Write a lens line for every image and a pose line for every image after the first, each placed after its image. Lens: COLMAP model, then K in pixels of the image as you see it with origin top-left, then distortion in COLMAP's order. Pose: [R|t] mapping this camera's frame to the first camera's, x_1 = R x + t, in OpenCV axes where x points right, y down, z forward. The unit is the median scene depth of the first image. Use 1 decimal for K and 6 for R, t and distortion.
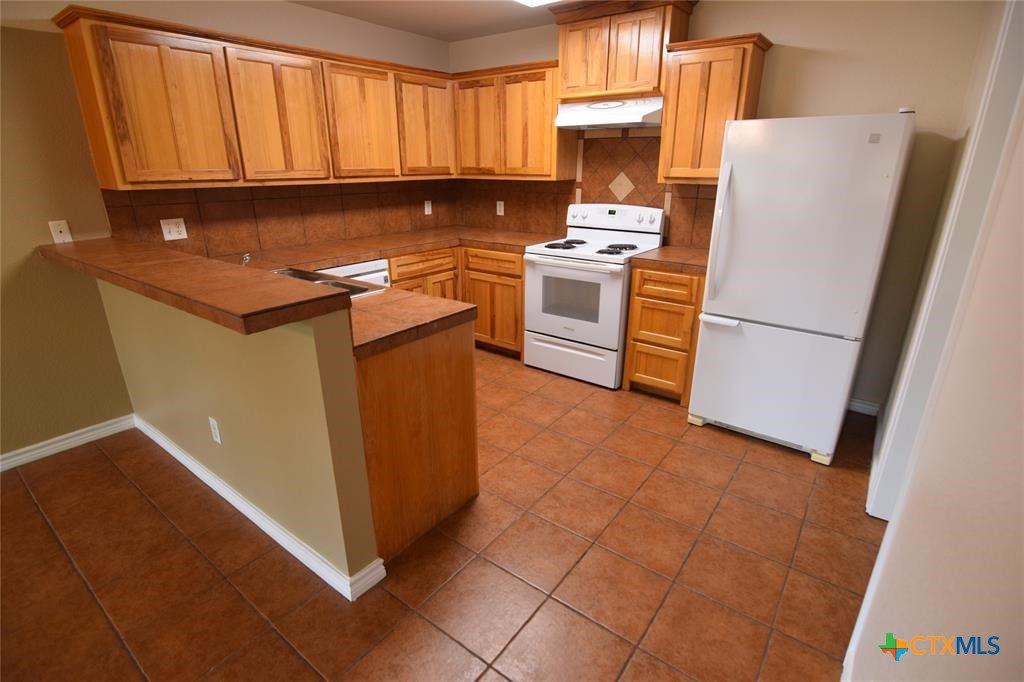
lens RADIAL K [[498.0, 0, 512.0], [0, 498.0, 341.0], [0, 0, 1]] dist [-0.002870, -0.012913]
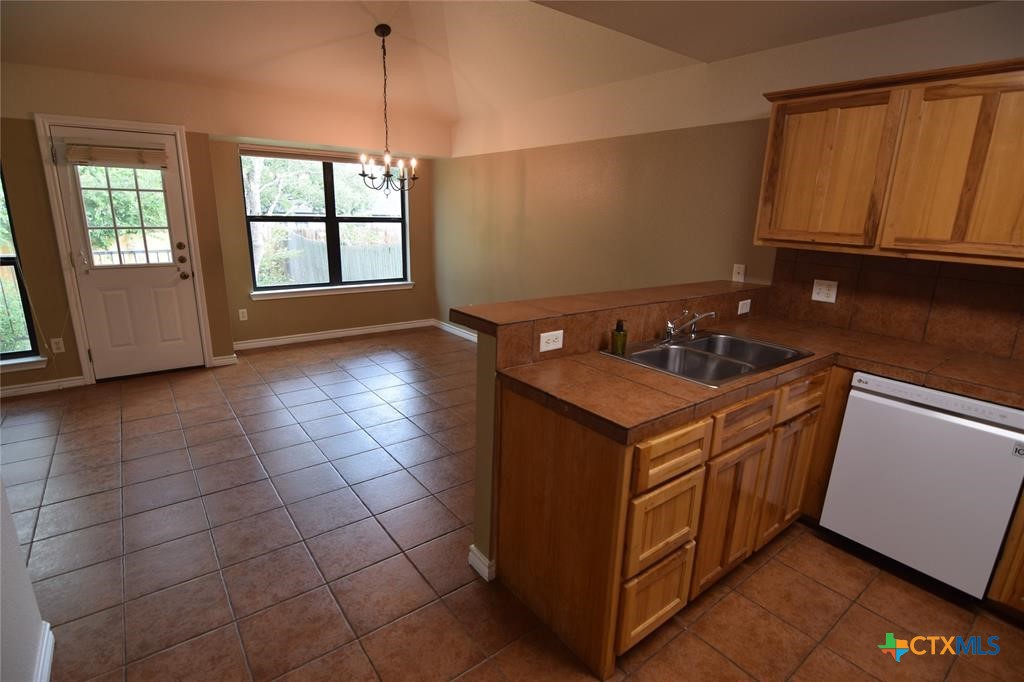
lens RADIAL K [[498.0, 0, 512.0], [0, 498.0, 341.0], [0, 0, 1]] dist [-0.002870, -0.012913]
pose [[-0.268846, 0.237019, -0.933565, 0.359397], [-0.347767, 0.879980, 0.323563, -0.211677], [0.898209, 0.411652, -0.154152, 0.564676]]
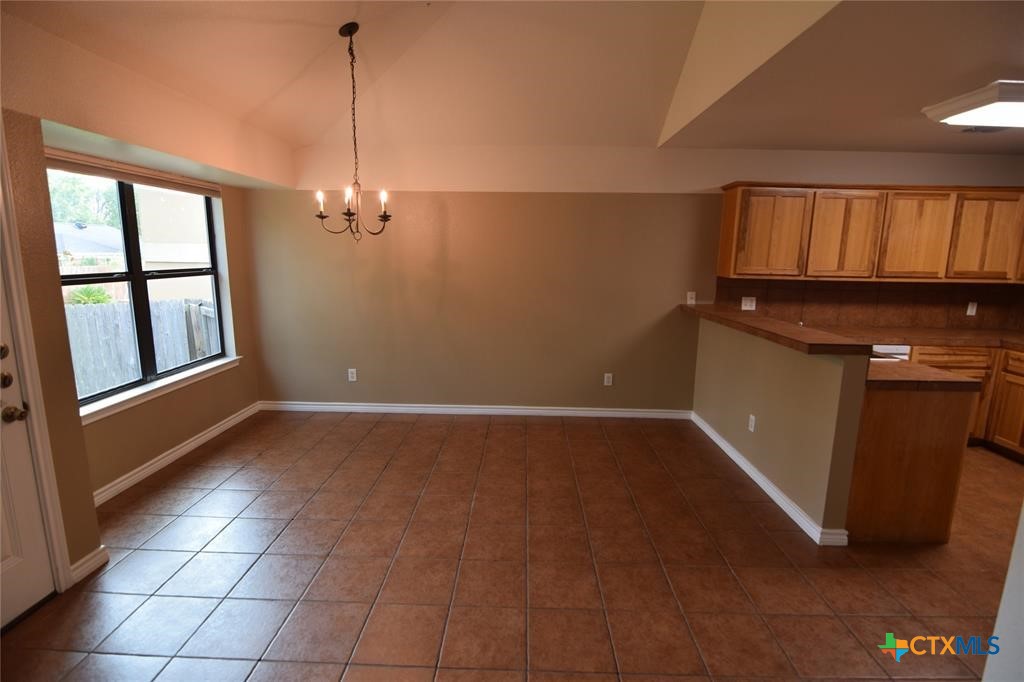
lens RADIAL K [[498.0, 0, 512.0], [0, 498.0, 341.0], [0, 0, 1]] dist [-0.002870, -0.012913]
pose [[0.581522, 0.149486, -0.799679, 0.133645], [-0.285303, 0.958017, -0.028386, 0.126337], [0.761862, 0.244658, 0.599757, -0.416895]]
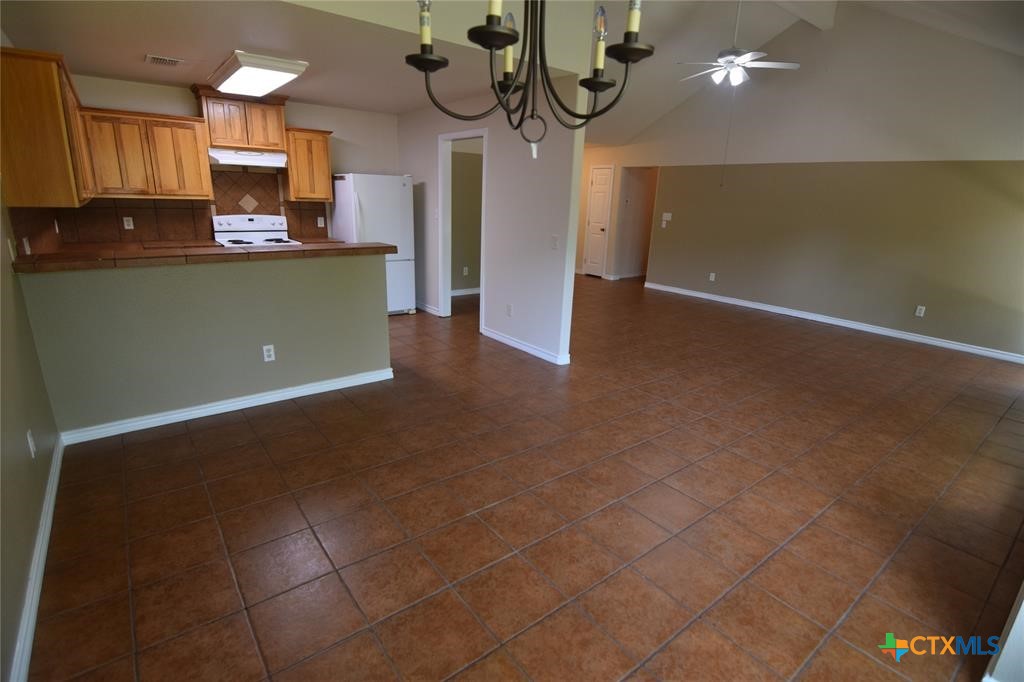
lens RADIAL K [[498.0, 0, 512.0], [0, 498.0, 341.0], [0, 0, 1]] dist [-0.002870, -0.012913]
pose [[0.257787, -0.260226, 0.930499, -1.236828], [0.288157, 0.939928, 0.183032, 0.049512], [-0.922232, 0.220946, 0.317287, -0.163808]]
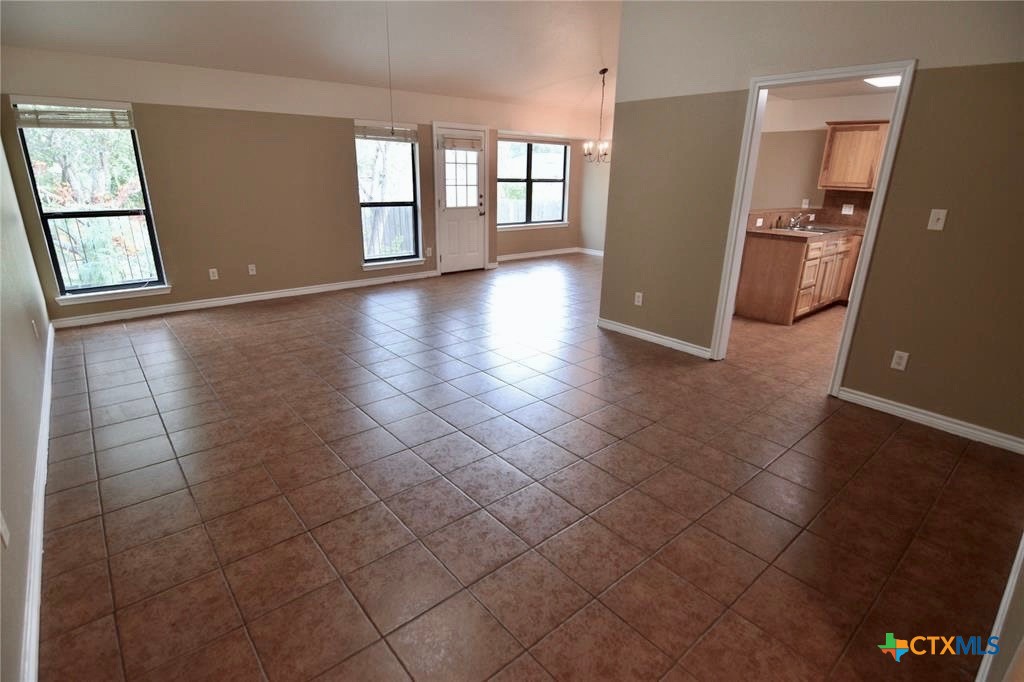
lens RADIAL K [[509.0, 0, 512.0], [0, 509.0, 341.0], [0, 0, 1]] dist [-0.005254, -0.000992]
pose [[-0.216769, 0.302392, -0.928208, 1.654305], [-0.343755, 0.866274, 0.362494, -0.022416], [0.913698, 0.397654, -0.083832, 0.060440]]
